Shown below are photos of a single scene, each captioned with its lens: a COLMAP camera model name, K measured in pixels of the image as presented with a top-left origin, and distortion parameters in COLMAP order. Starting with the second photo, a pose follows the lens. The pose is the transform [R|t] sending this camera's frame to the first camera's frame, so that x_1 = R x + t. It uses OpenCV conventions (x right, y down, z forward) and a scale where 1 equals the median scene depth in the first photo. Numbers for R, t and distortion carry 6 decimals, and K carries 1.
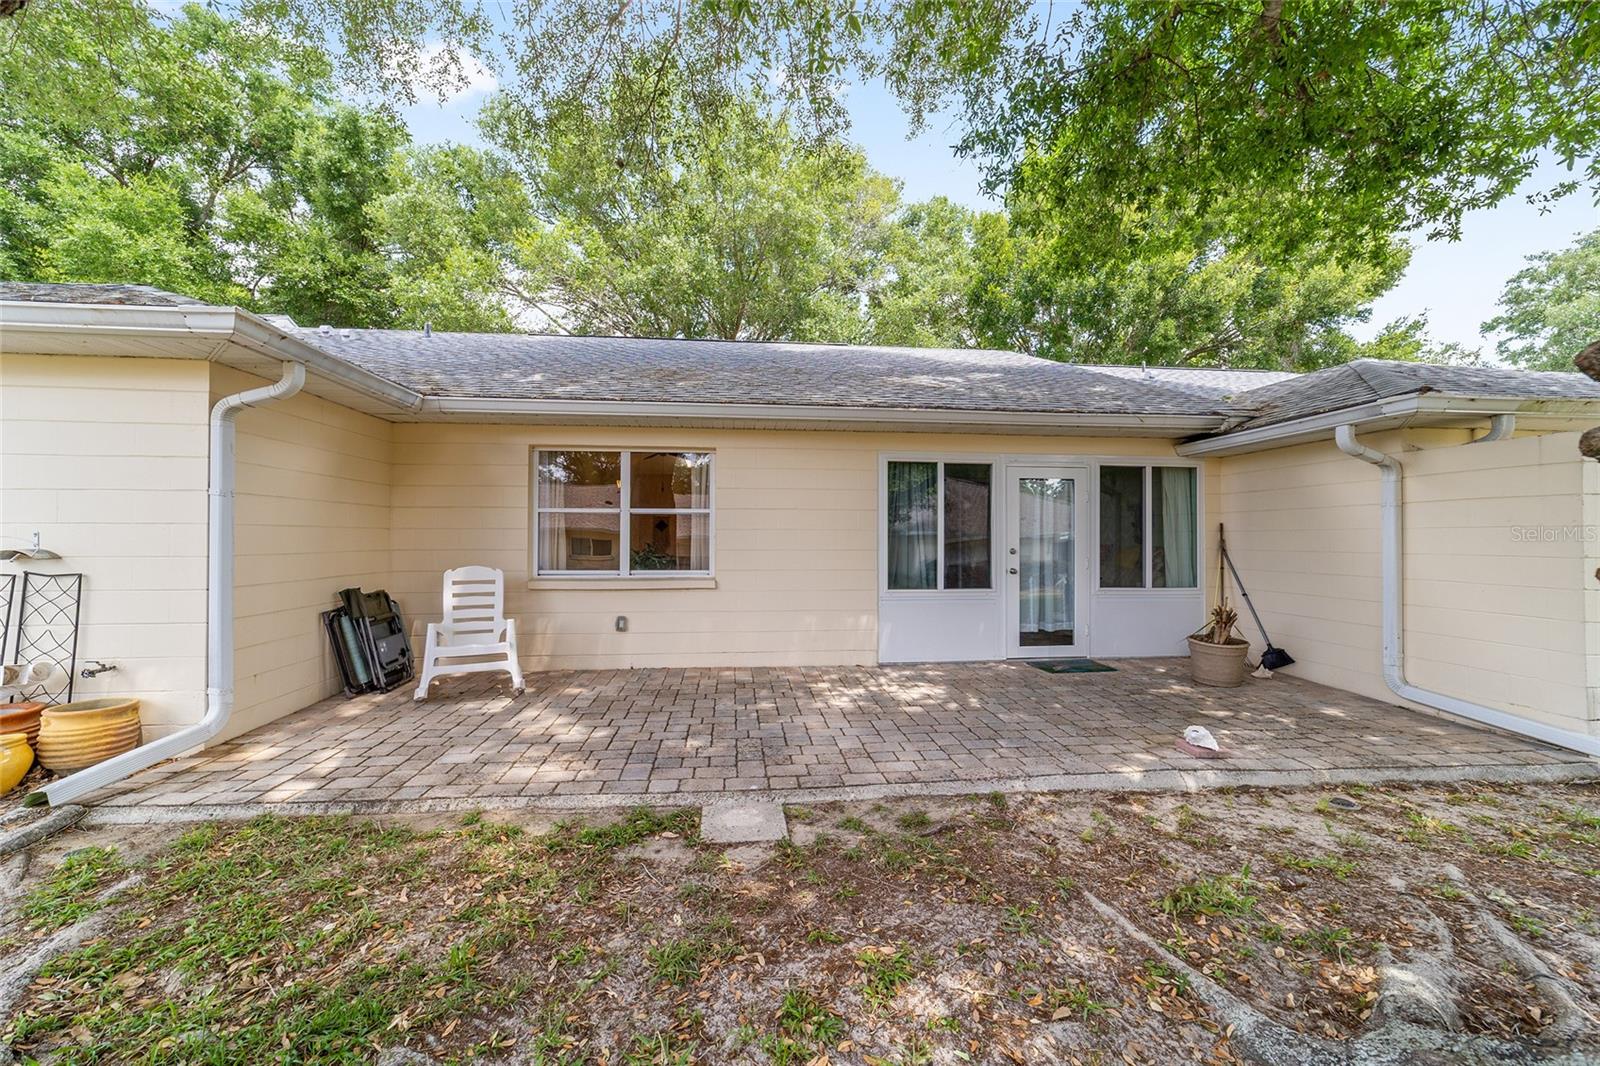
lens RADIAL K [[611.9, 0, 794.0], [0, 611.9, 530.4], [0, 0, 1]] dist [-0.018796, 0.008450]
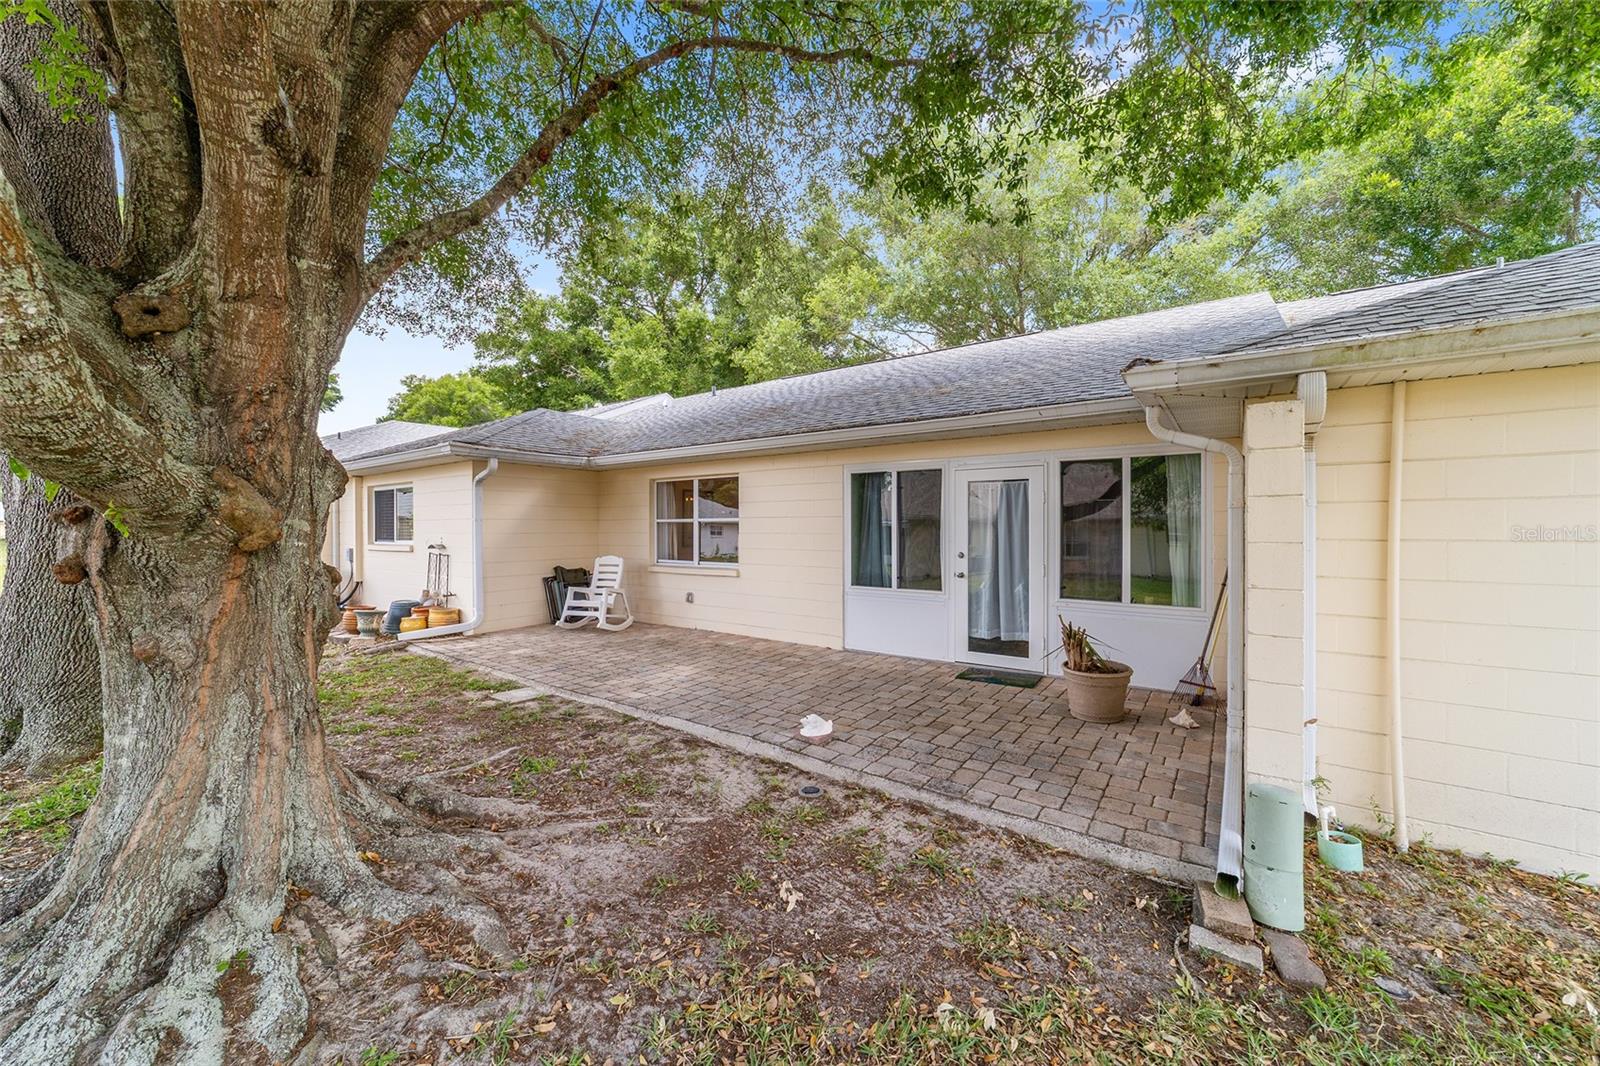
lens RADIAL K [[611.9, 0, 794.0], [0, 611.9, 530.4], [0, 0, 1]] dist [-0.018796, 0.008450]
pose [[0.740014, -0.000964, -0.672590, 0.873802], [0.013295, 0.999825, 0.013194, -0.024084], [0.672460, -0.018706, 0.739897, 0.083689]]
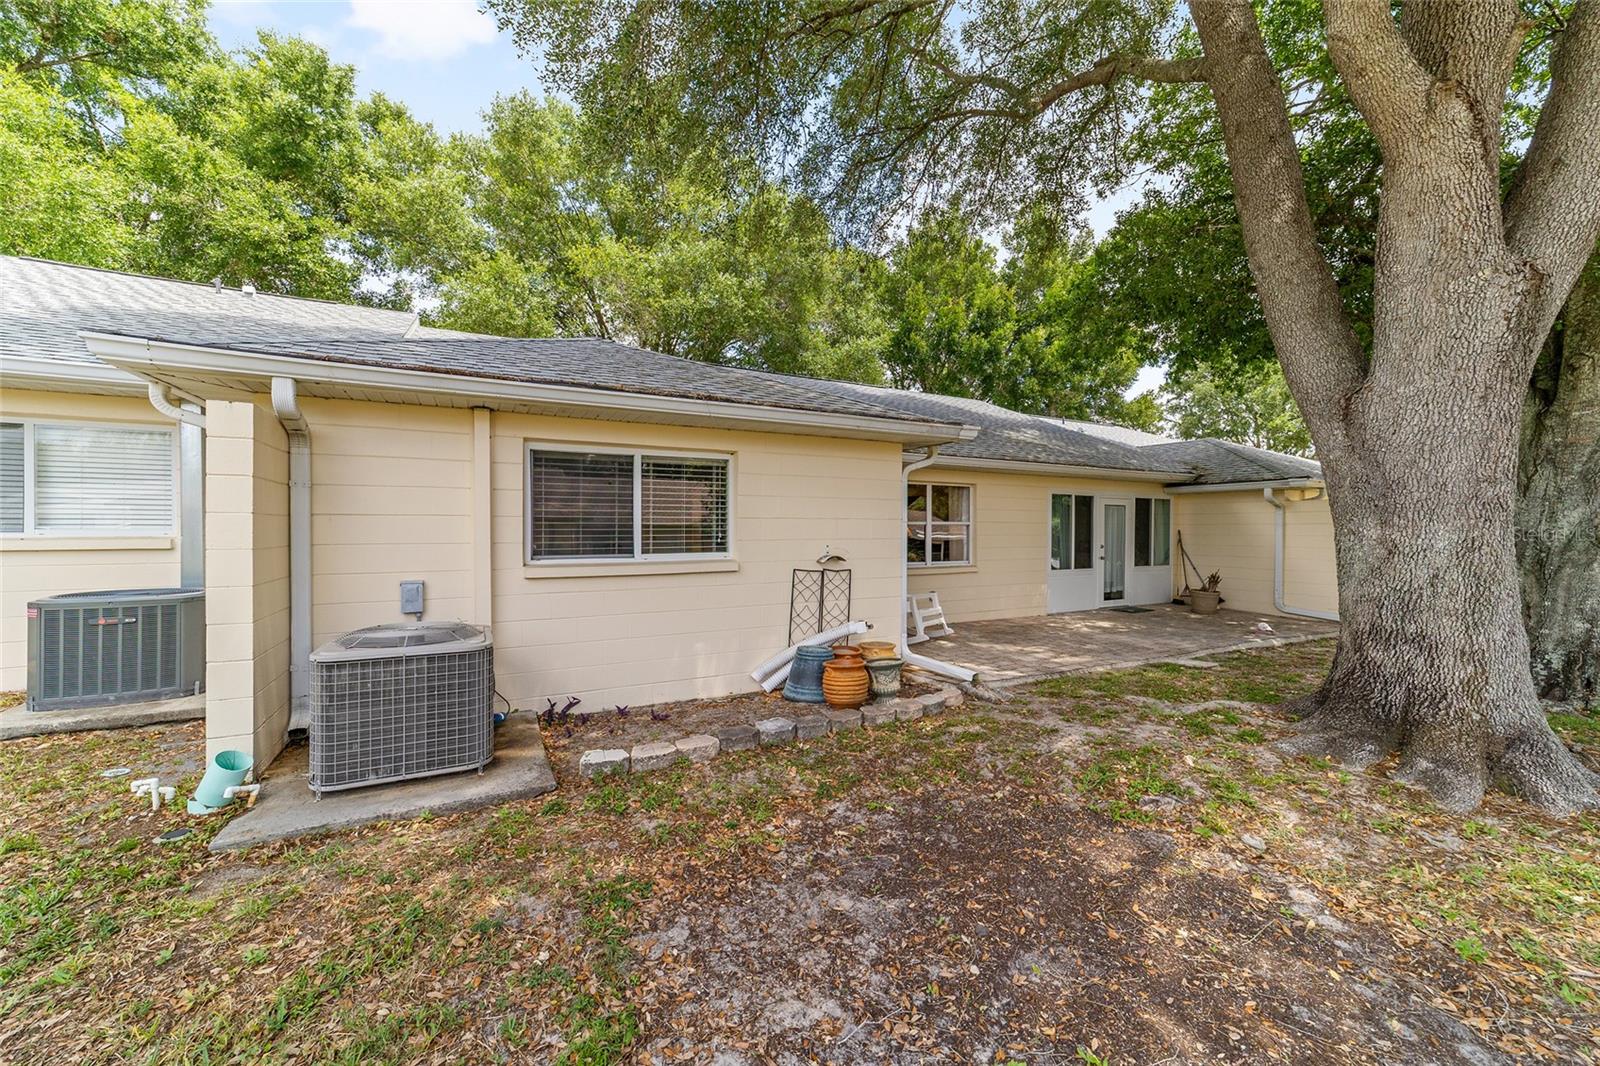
lens RADIAL K [[611.9, 0, 794.0], [0, 611.9, 530.4], [0, 0, 1]] dist [-0.018796, 0.008450]
pose [[0.923425, 0.000216, 0.383778, -1.182314], [-0.007402, 0.999824, 0.017247, -0.036756], [-0.383707, -0.018766, 0.923264, -0.282553]]
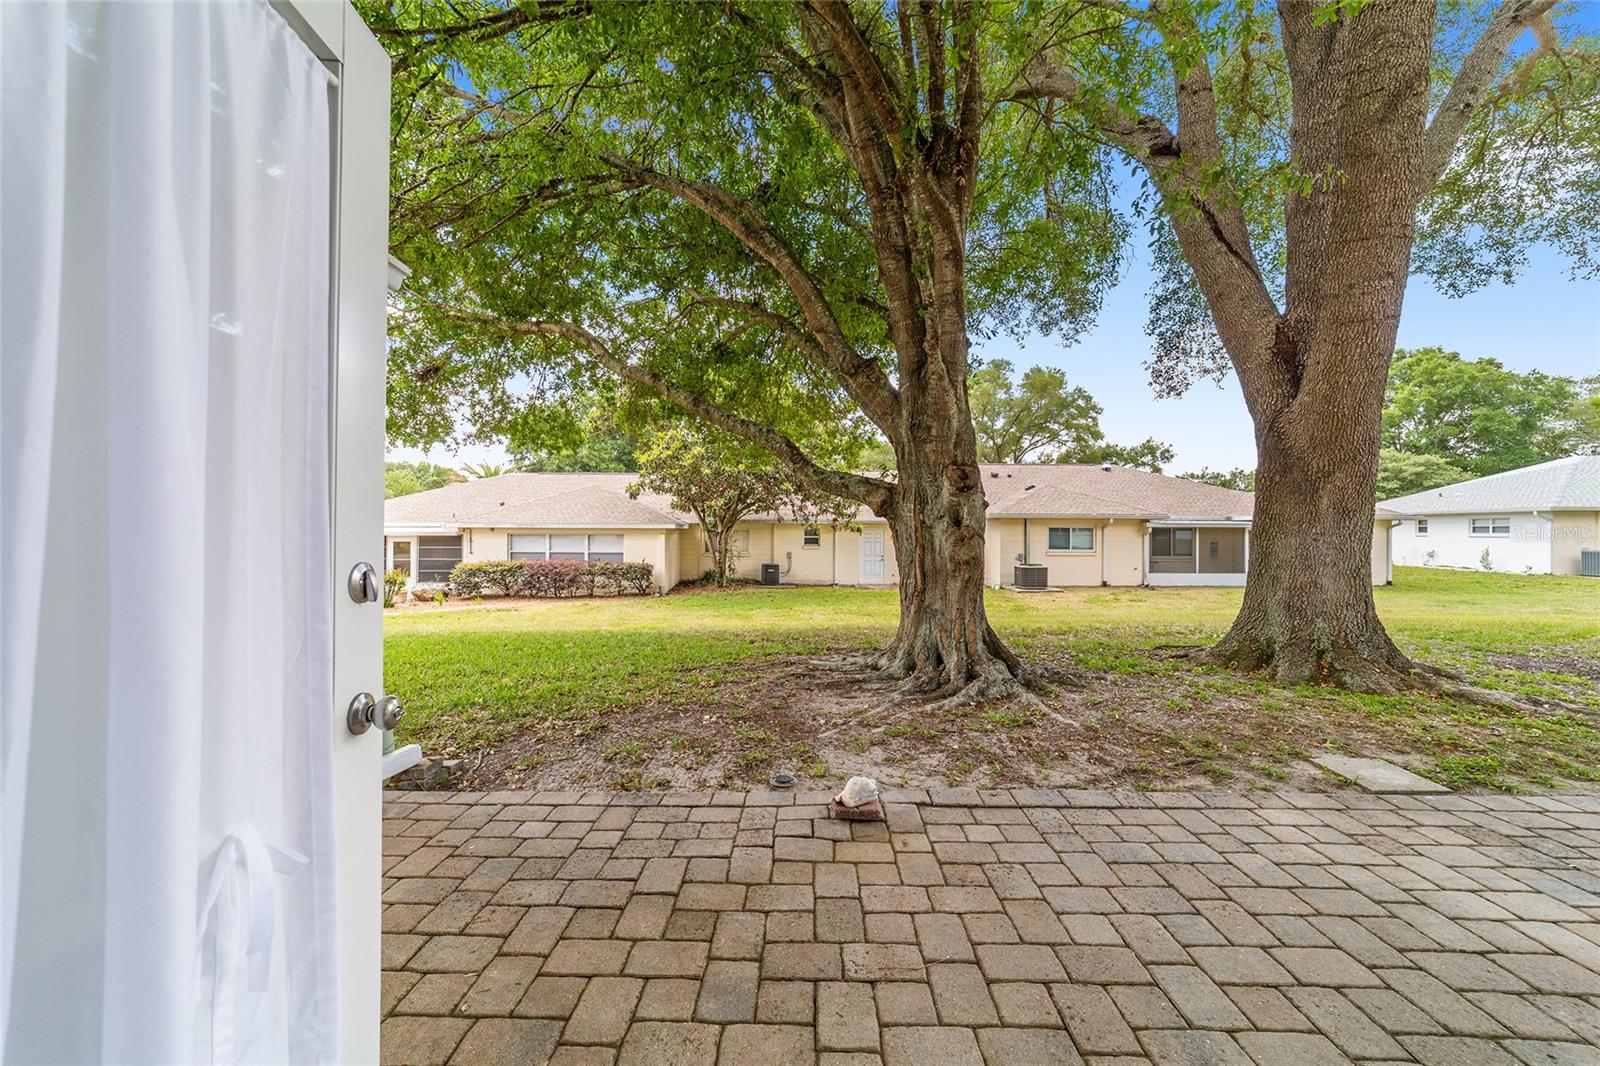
lens RADIAL K [[611.9, 0, 794.0], [0, 611.9, 530.4], [0, 0, 1]] dist [-0.018796, 0.008450]
pose [[-0.991877, -0.006075, 0.127057, 0.405381], [-0.007875, 0.999876, -0.013670, 0.023313], [-0.126958, -0.014560, -0.991801, 1.077678]]
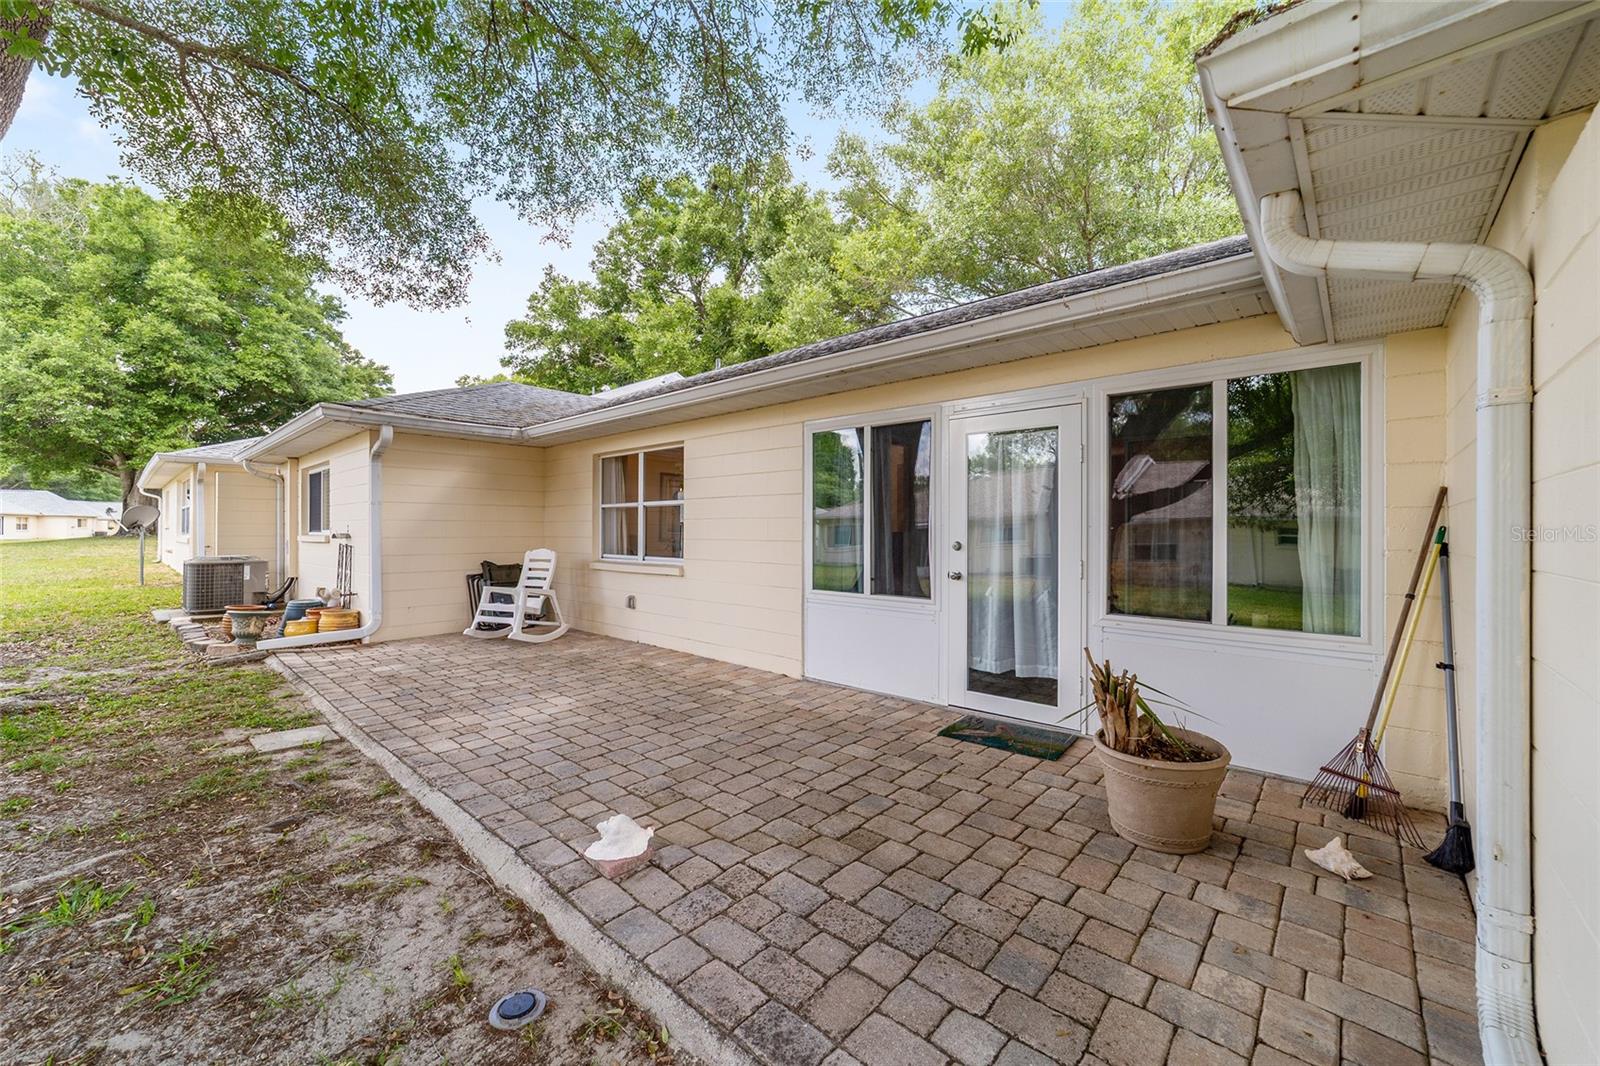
lens RADIAL K [[627.0, 0, 794.4], [0, 627.0, 529.4], [0, 0, 1]] dist [-0.017738, 0.009633]
pose [[0.664206, -0.001972, -0.747547, 0.792944], [0.009482, 0.999938, 0.005786, 0.011093], [0.747490, -0.010931, 0.664183, 0.437393]]
